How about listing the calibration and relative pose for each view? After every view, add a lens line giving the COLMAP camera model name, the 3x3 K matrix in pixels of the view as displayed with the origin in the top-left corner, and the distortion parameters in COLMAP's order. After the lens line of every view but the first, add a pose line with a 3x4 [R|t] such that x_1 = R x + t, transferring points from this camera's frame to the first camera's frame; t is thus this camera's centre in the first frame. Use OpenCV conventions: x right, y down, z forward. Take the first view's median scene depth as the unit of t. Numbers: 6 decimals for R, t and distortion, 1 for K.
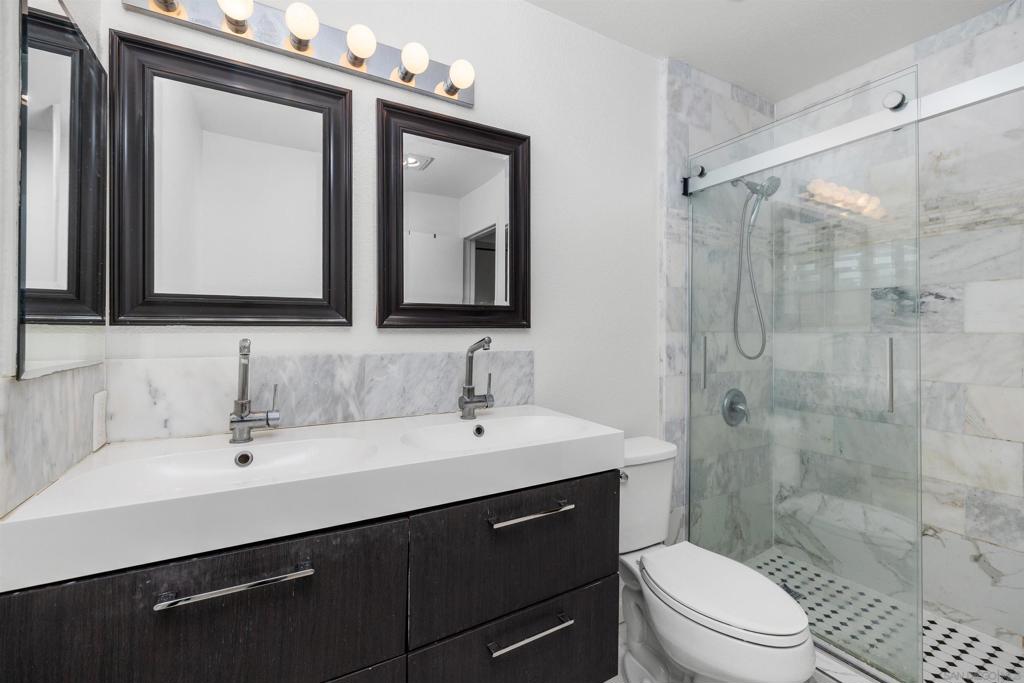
lens RADIAL K [[447.1, 0, 511.8], [0, 447.1, 322.5], [0, 0, 1]] dist [0.004589, 0.000067]
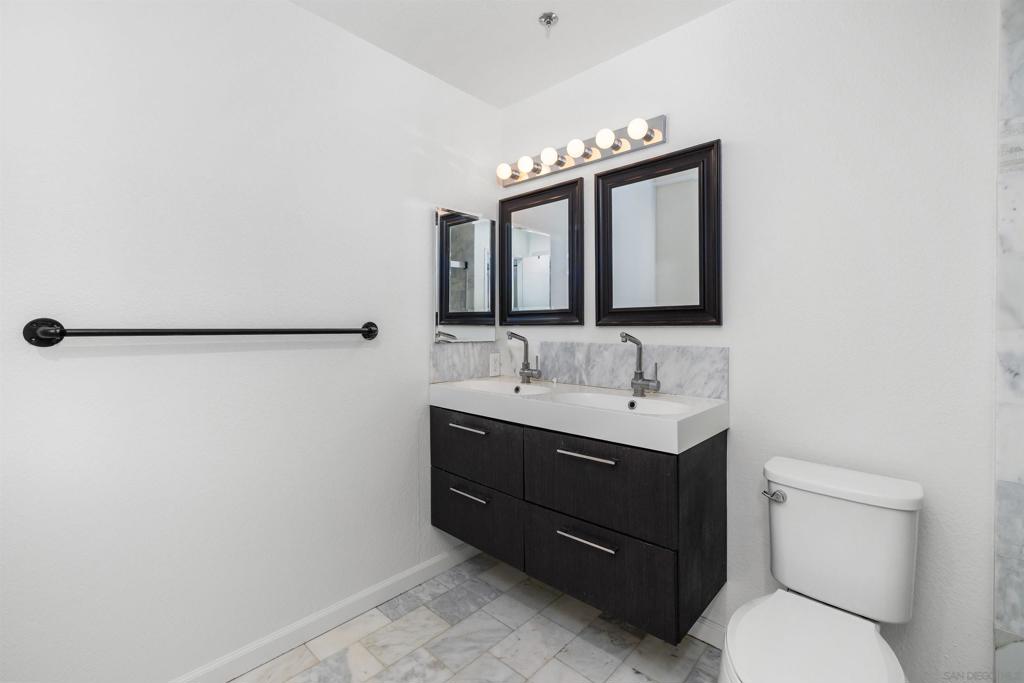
lens RADIAL K [[447.1, 0, 511.8], [0, 447.1, 322.5], [0, 0, 1]] dist [0.004589, 0.000067]
pose [[0.297267, -0.015511, -0.954668, 1.041659], [0.011788, 0.999851, -0.012574, 0.015730], [0.954722, -0.007516, 0.297406, 0.278203]]
